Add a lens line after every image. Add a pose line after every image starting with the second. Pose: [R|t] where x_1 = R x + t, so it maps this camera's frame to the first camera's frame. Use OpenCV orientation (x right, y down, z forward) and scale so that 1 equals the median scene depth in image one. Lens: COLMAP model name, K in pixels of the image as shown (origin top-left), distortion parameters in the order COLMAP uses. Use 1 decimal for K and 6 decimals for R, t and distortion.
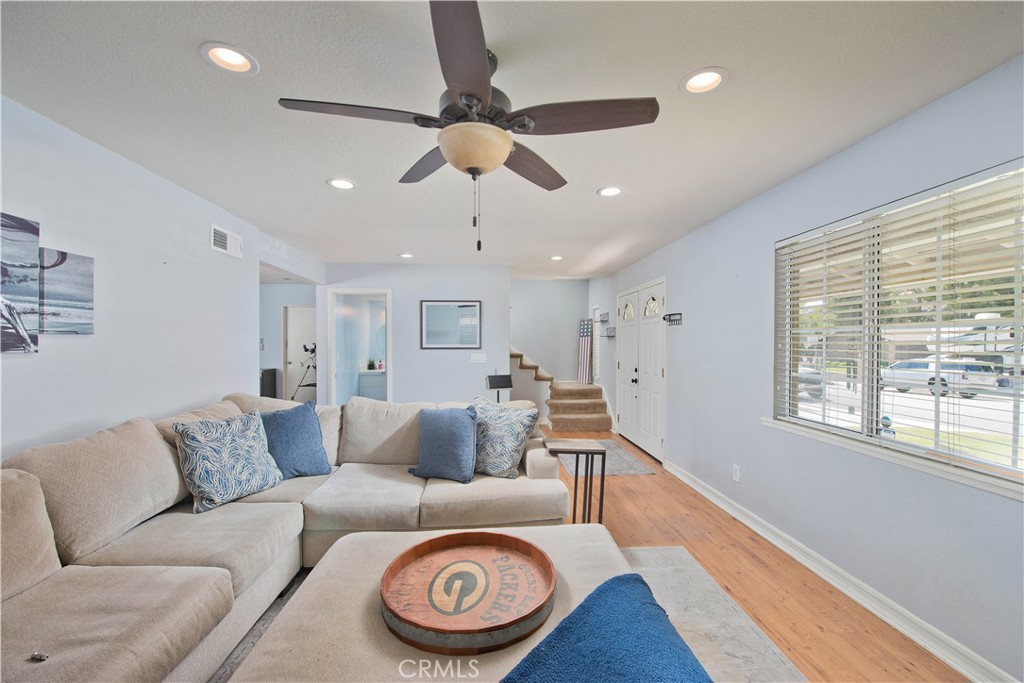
lens RADIAL K [[405.7, 0, 514.1], [0, 405.7, 346.4], [0, 0, 1]] dist [-0.021659, -0.000552]
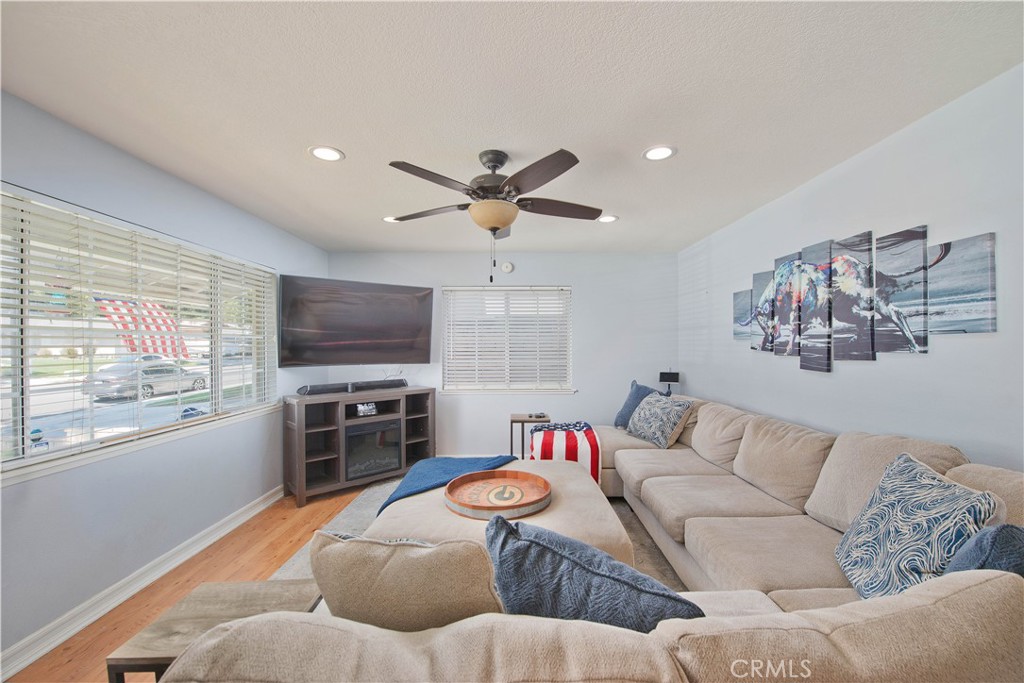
lens RADIAL K [[405.7, 0, 517.6], [0, 405.7, 347.3], [0, 0, 1]] dist [-0.021659, -0.000552]
pose [[-0.998696, 0.003708, 0.050921, -0.213960], [0.004296, 0.999925, 0.011434, -0.015384], [-0.050875, 0.011638, -0.998637, 2.067798]]
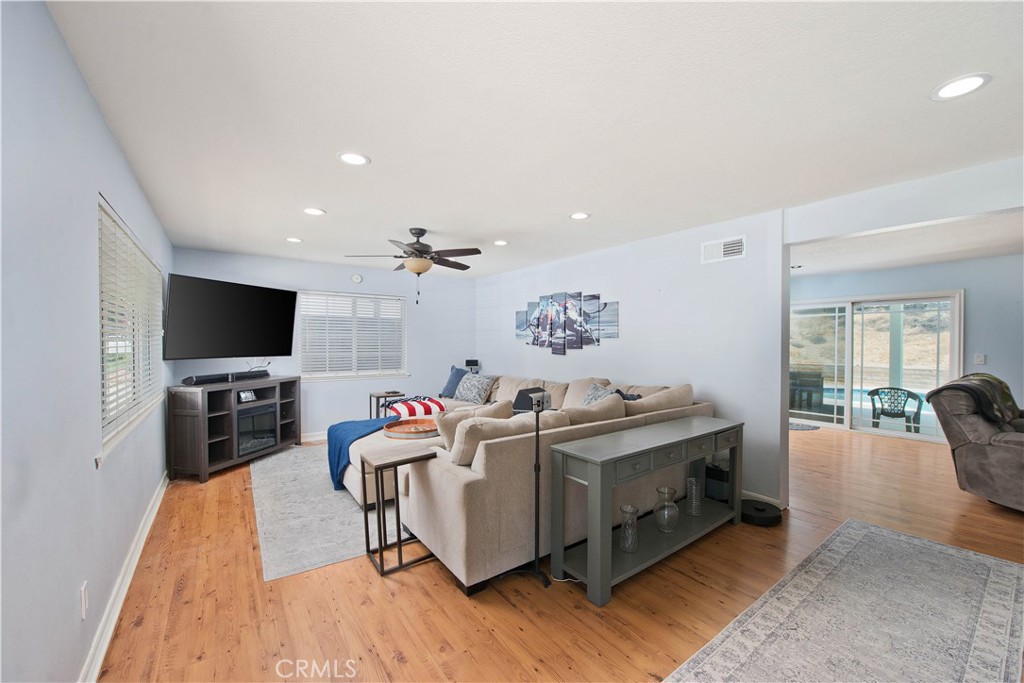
lens RADIAL K [[405.7, 0, 519.2], [0, 405.7, 343.5], [0, 0, 1]] dist [-0.021659, -0.000552]
pose [[-0.842648, -0.000520, -0.538464, 0.618137], [-0.006647, 0.999933, 0.009436, -0.018045], [0.538424, 0.011530, -0.842595, 2.908996]]
